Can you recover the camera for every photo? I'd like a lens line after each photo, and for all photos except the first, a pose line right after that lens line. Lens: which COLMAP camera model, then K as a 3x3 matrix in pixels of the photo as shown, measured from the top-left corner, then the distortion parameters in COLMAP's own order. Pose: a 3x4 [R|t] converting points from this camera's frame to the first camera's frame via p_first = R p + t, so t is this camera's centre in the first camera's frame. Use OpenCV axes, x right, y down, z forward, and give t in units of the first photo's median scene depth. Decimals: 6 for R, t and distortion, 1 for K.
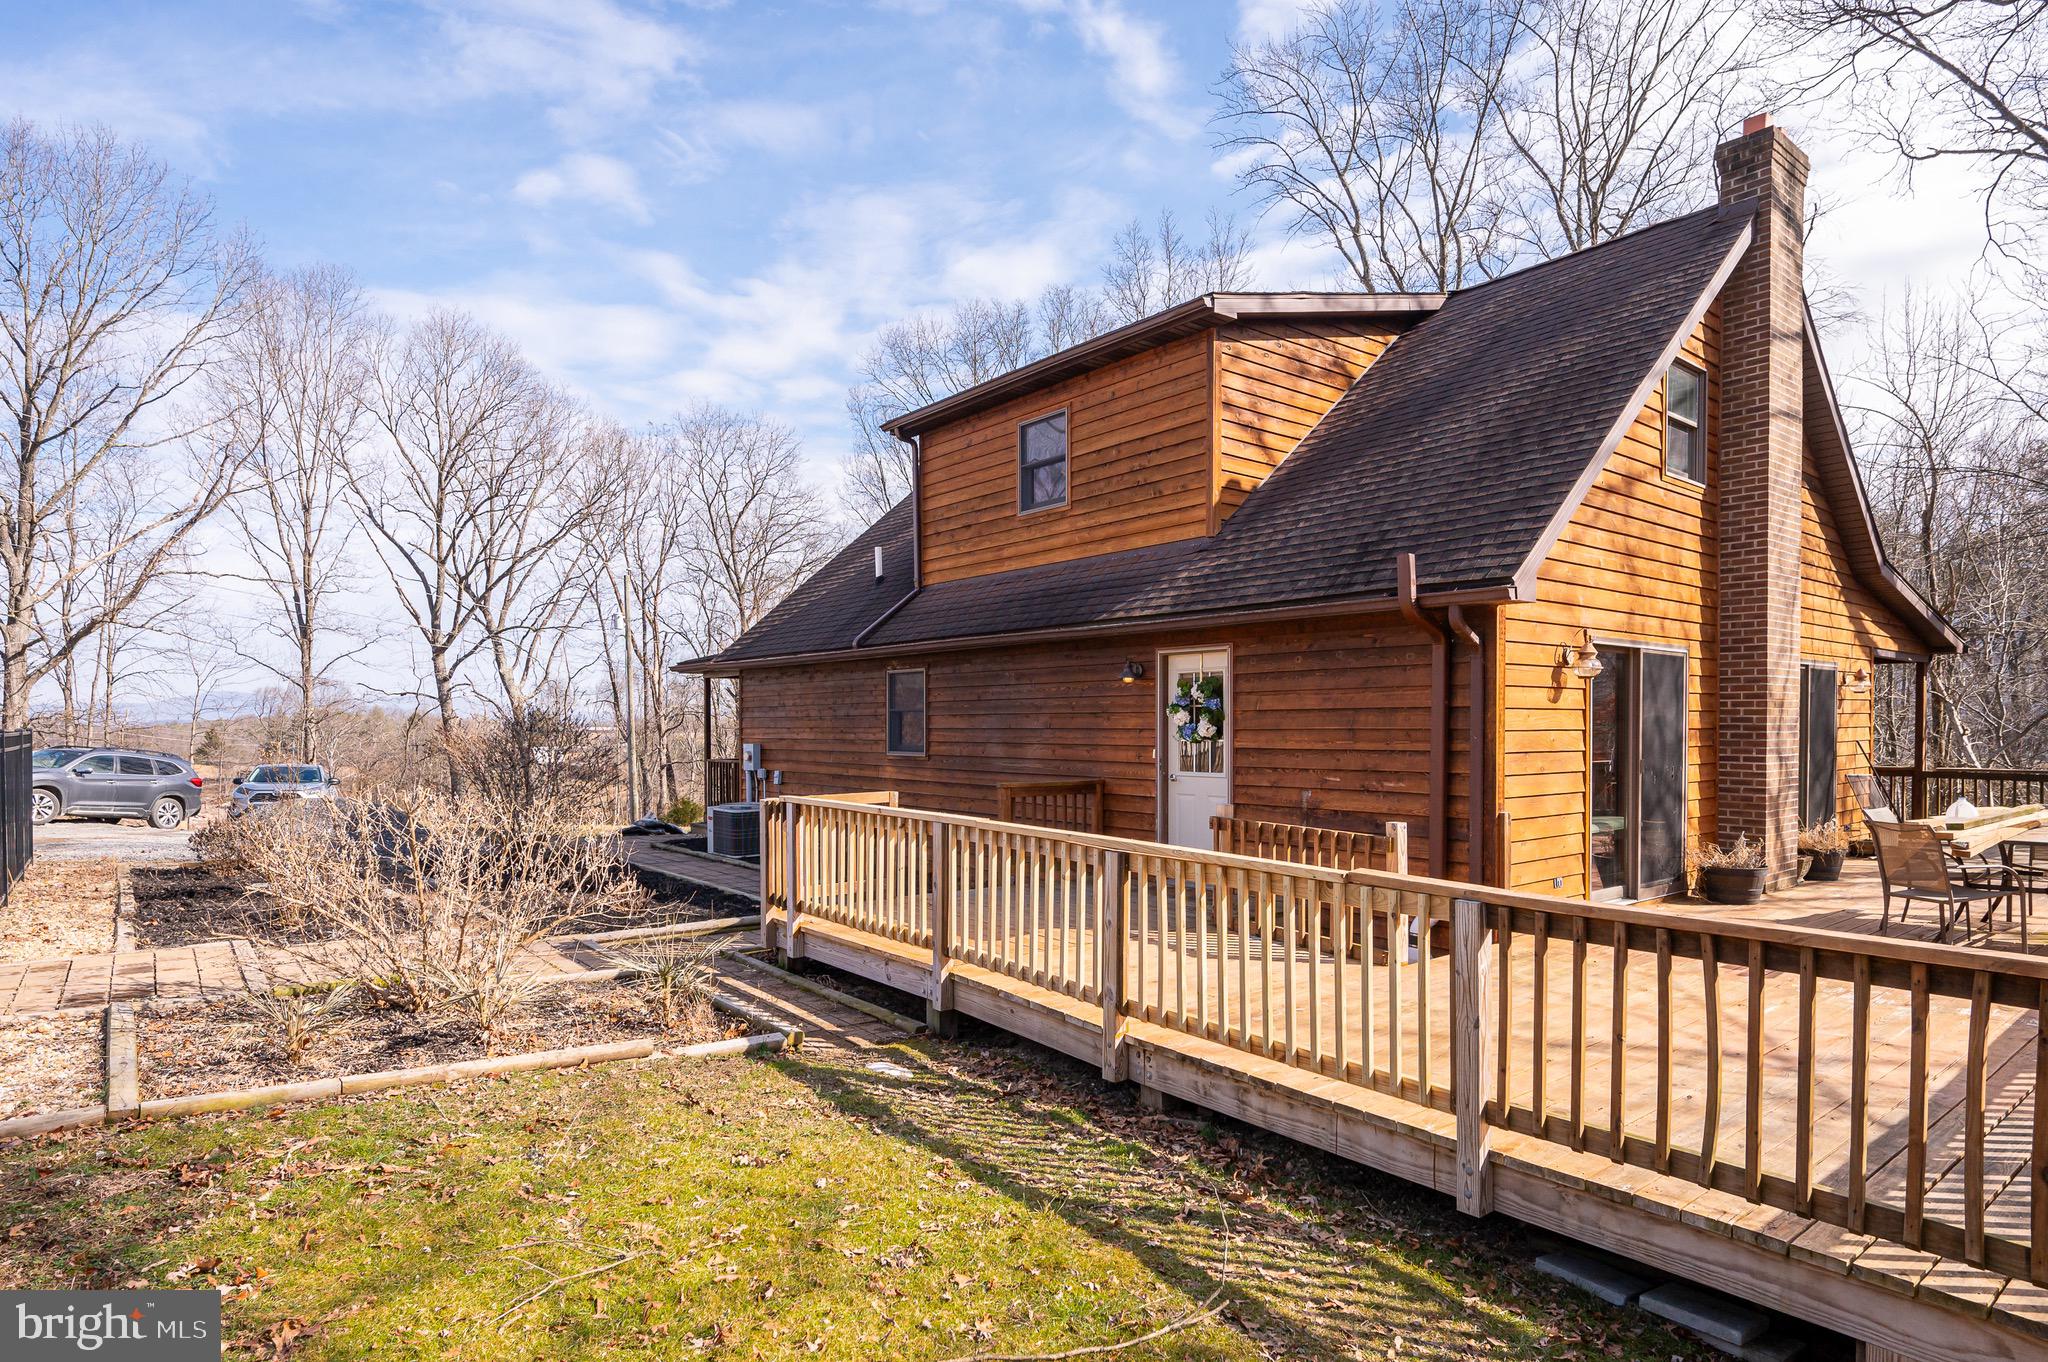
lens RADIAL K [[1126.2, 0, 1049.0], [0, 1126.2, 736.8], [0, 0, 1]] dist [-0.000019, 0.000536]
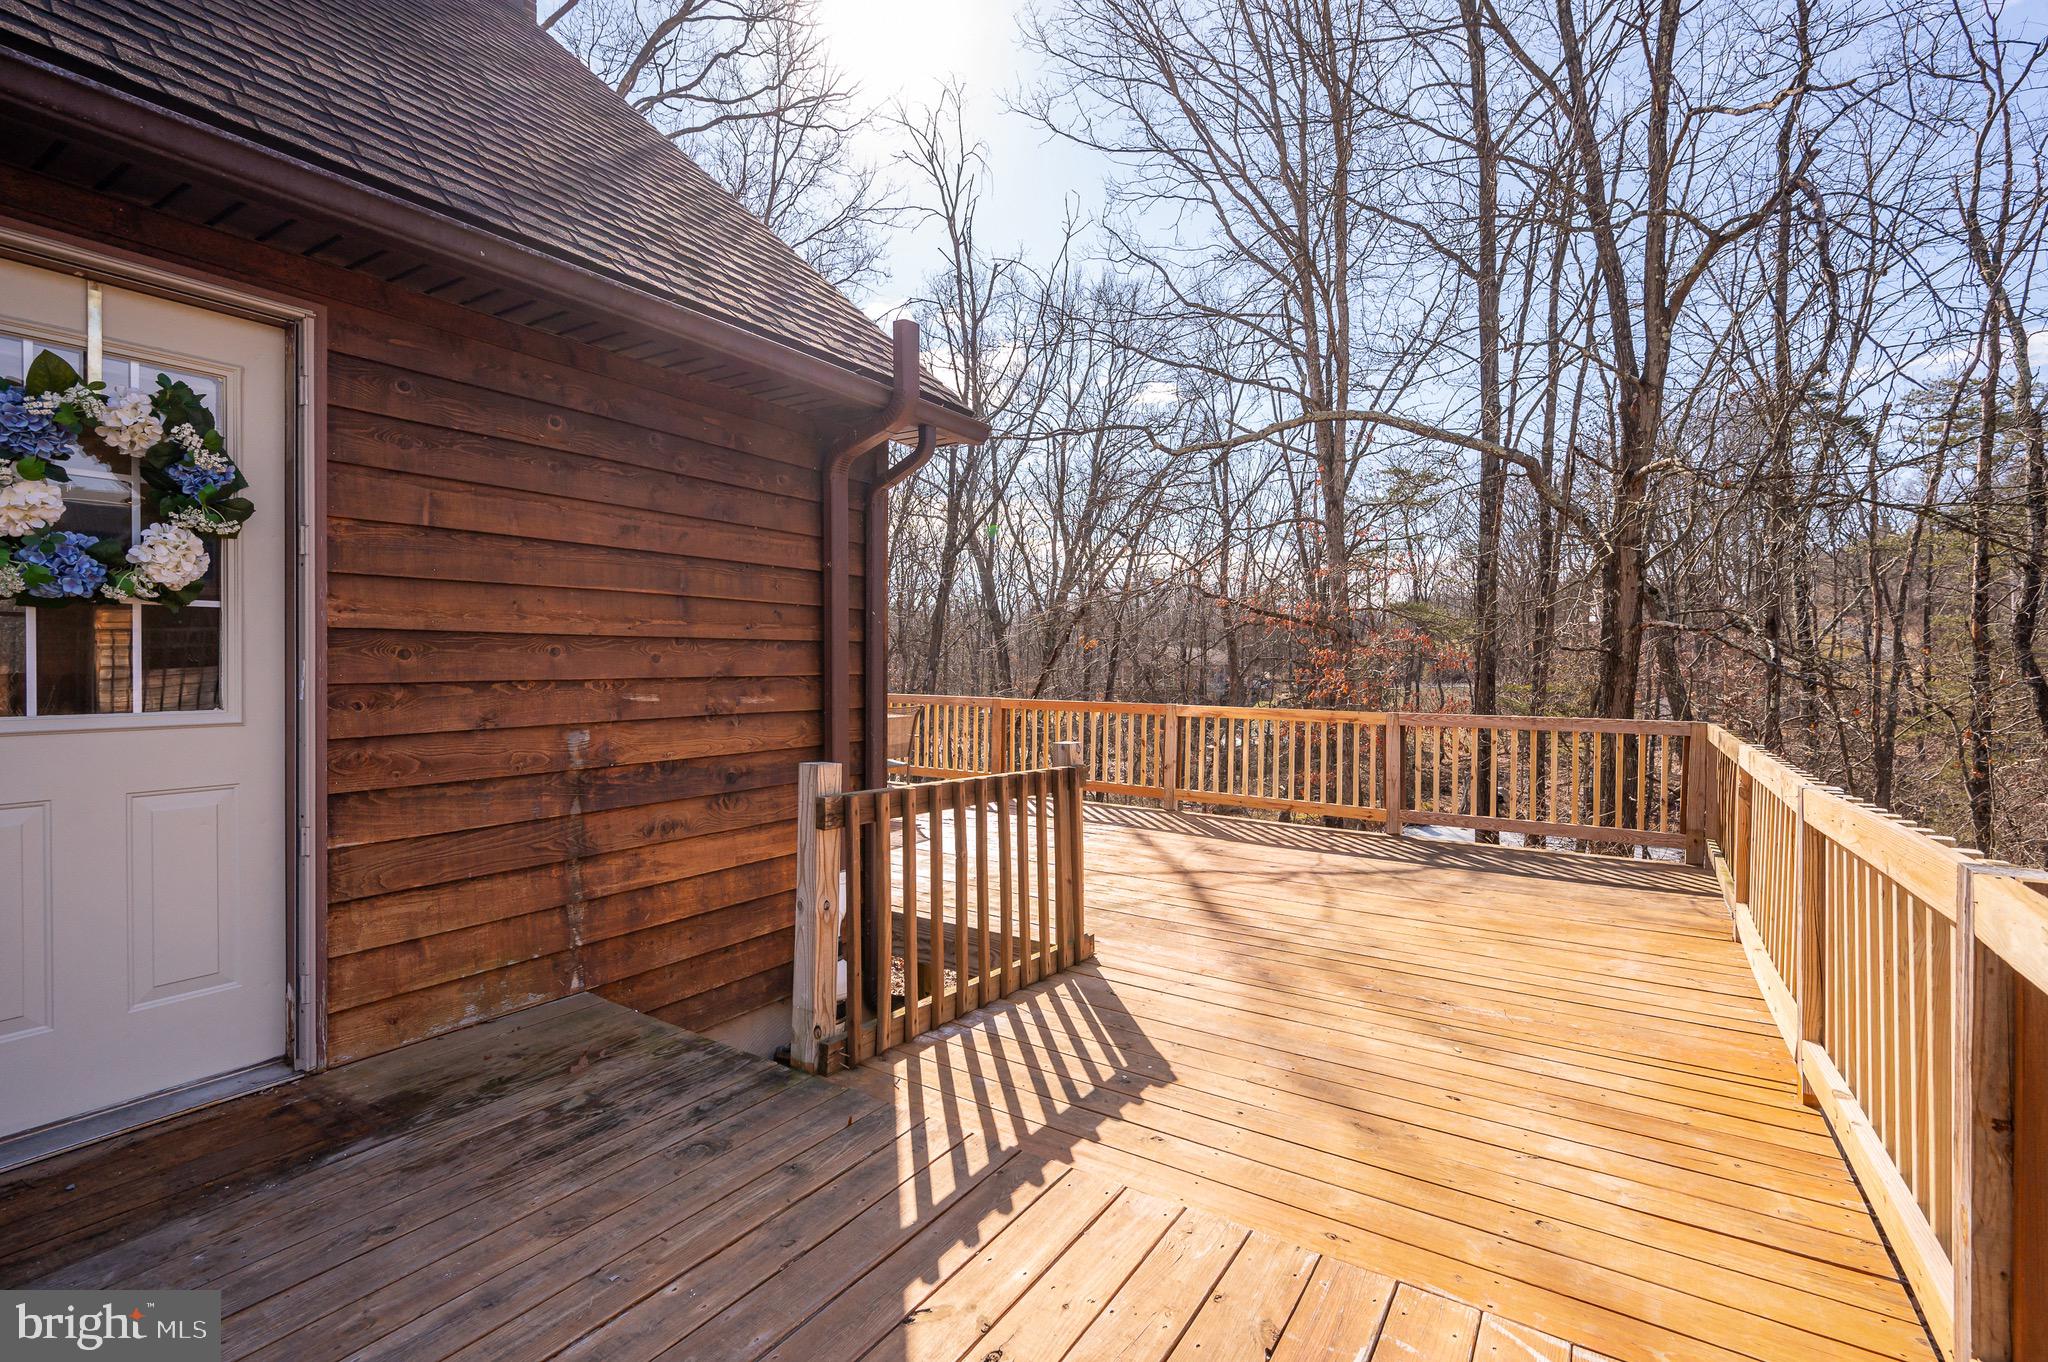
lens RADIAL K [[948.5, 0, 1033.4], [0, 948.5, 672.0], [0, 0, 1]] dist [-0.002152, -0.000482]
pose [[-0.326675, -0.008431, 0.945099, -0.134460], [0.006300, 0.999919, 0.011097, 0.017260], [-0.945116, 0.009579, -0.326595, 0.732904]]
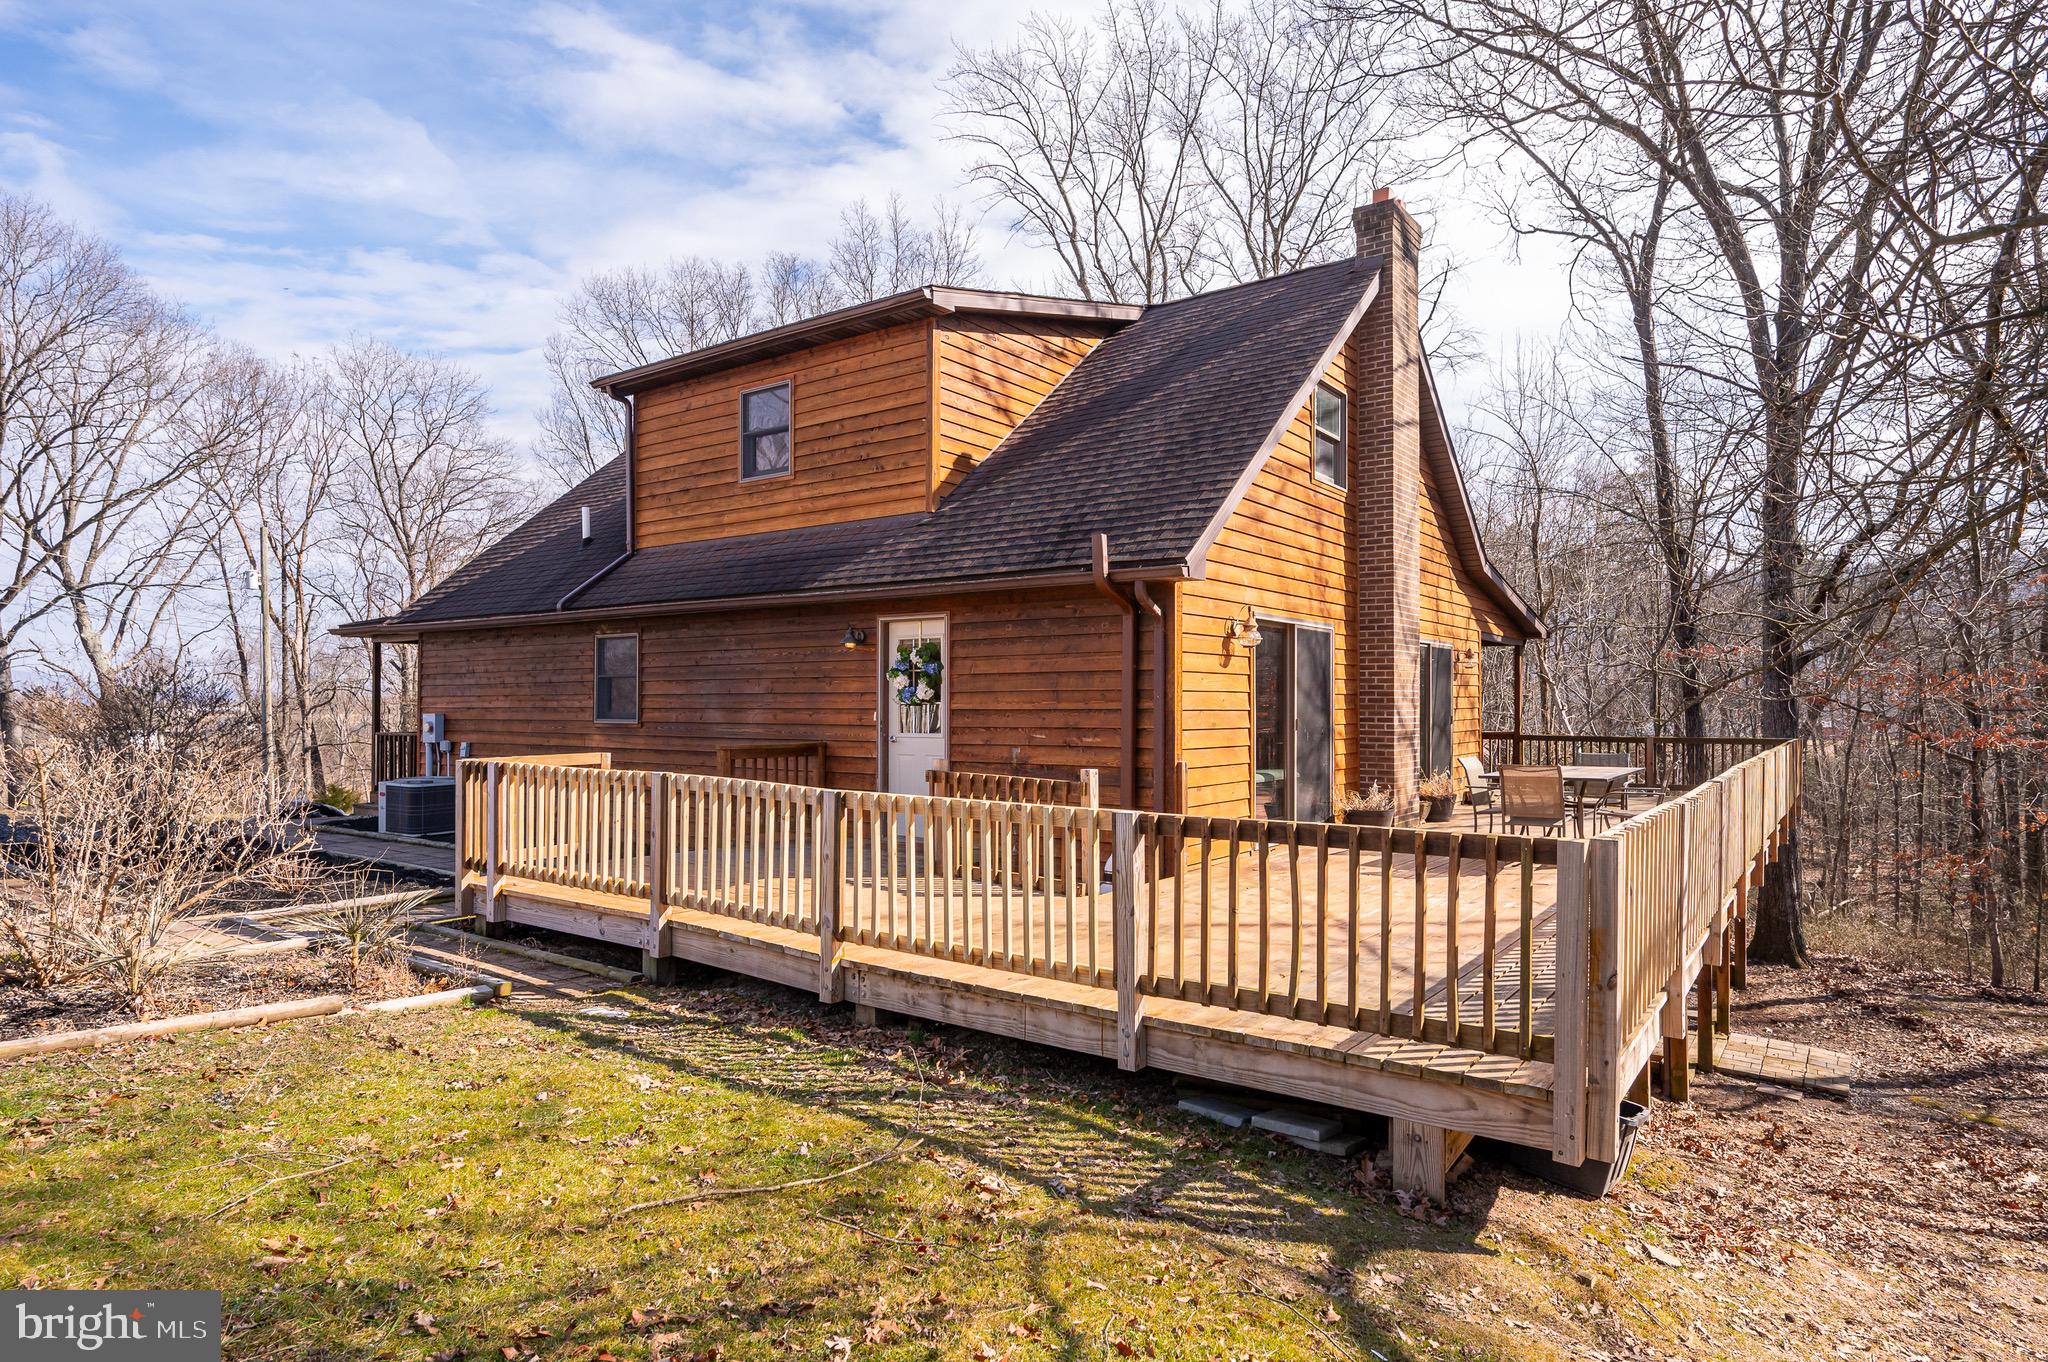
lens RADIAL K [[1136.1, 0, 1104.1], [0, 1136.1, 690.7], [0, 0, 1]] dist [-0.000750, -0.001196]
pose [[0.959533, 0.005731, 0.281537, 0.000369], [0.001124, 0.999707, -0.024181, 0.015065], [-0.281594, 0.023519, 0.959246, -0.062541]]
